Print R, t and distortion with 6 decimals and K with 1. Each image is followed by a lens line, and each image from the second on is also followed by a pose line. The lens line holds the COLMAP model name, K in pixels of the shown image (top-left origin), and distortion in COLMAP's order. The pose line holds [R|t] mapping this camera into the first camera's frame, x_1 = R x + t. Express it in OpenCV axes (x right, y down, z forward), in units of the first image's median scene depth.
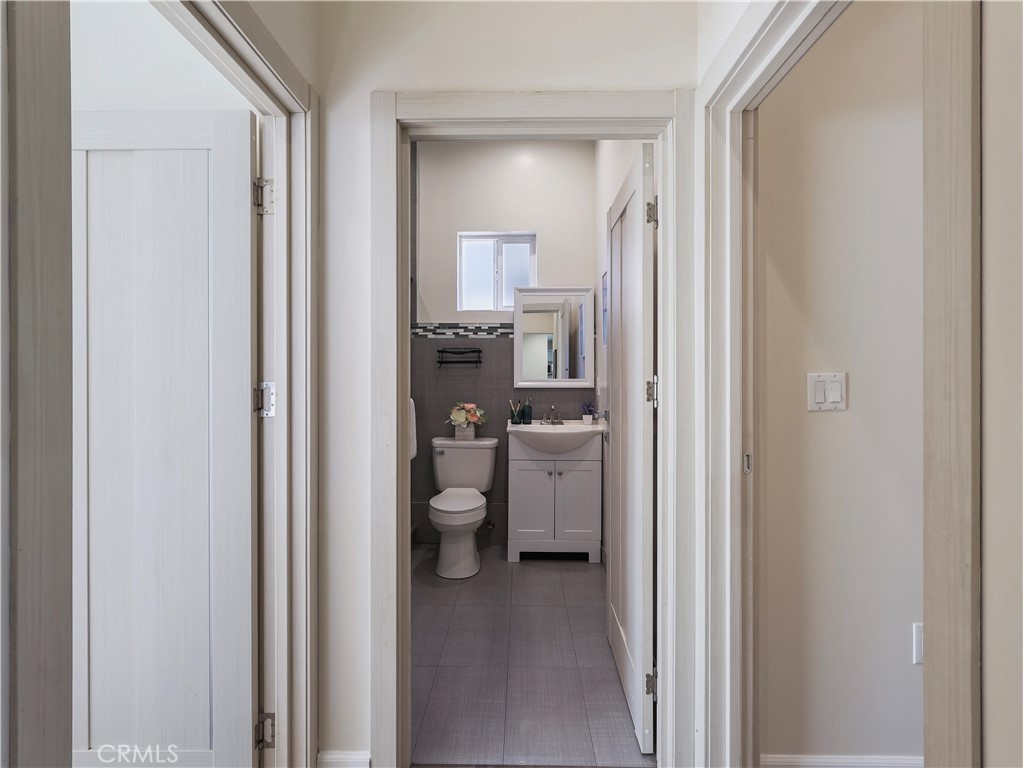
lens RADIAL K [[539.6, 0, 514.7], [0, 539.6, 379.0], [0, 0, 1]] dist [-0.003184, 0.003971]
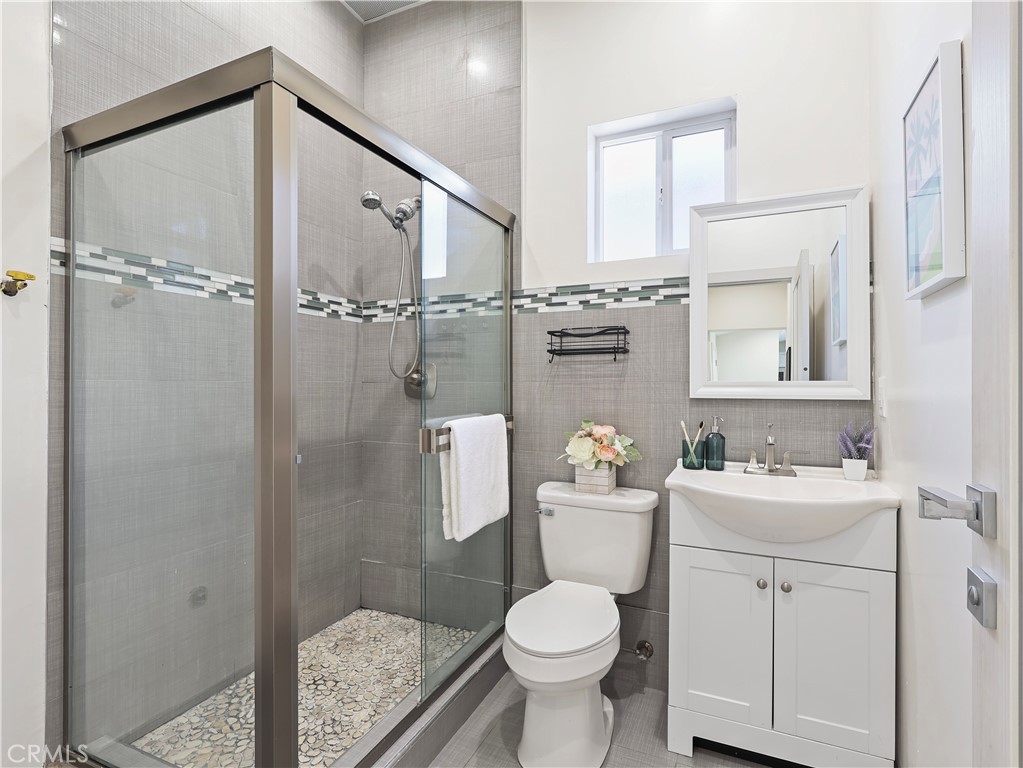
lens RADIAL K [[539.6, 0, 511.6], [0, 539.6, 383.1], [0, 0, 1]] dist [-0.003184, 0.003971]
pose [[0.917457, 0.000172, -0.397834, 0.048674], [-0.006670, 0.999866, -0.014947, 0.010494], [0.397778, 0.016367, 0.917336, 0.450900]]
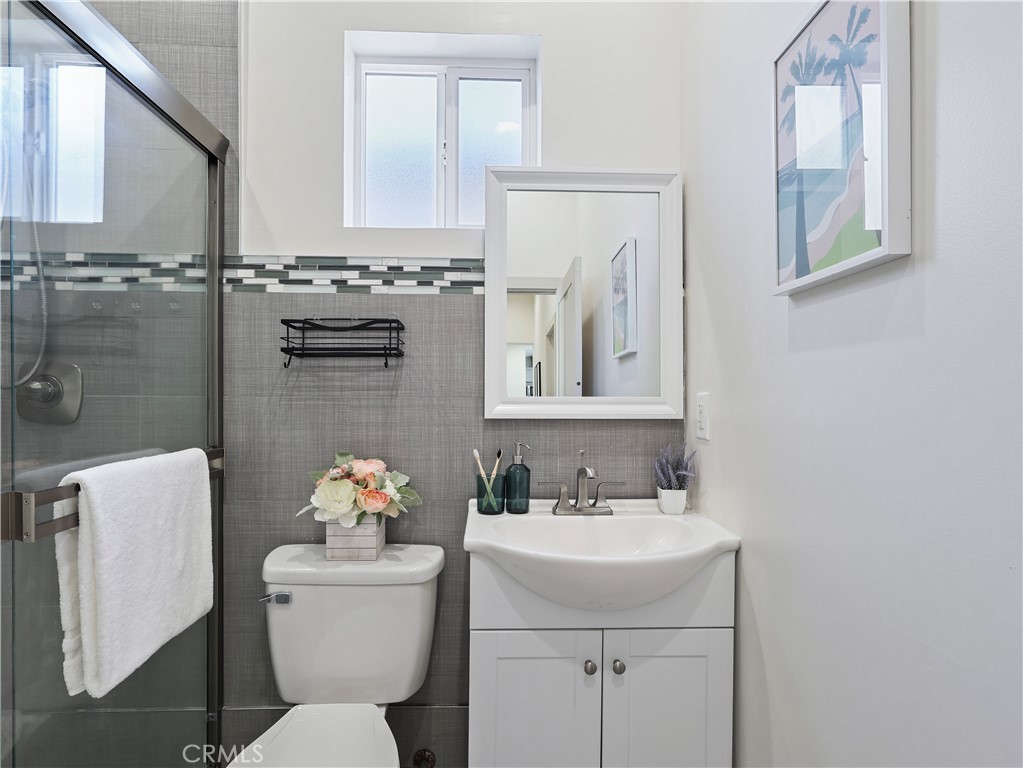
lens RADIAL K [[539.6, 0, 513.3], [0, 539.6, 398.2], [0, 0, 1]] dist [-0.003184, 0.003971]
pose [[0.998252, 0.003805, 0.058981, -0.003743], [-0.003037, 0.999909, -0.013108, 0.006117], [-0.059026, 0.012906, 0.998173, 0.603245]]
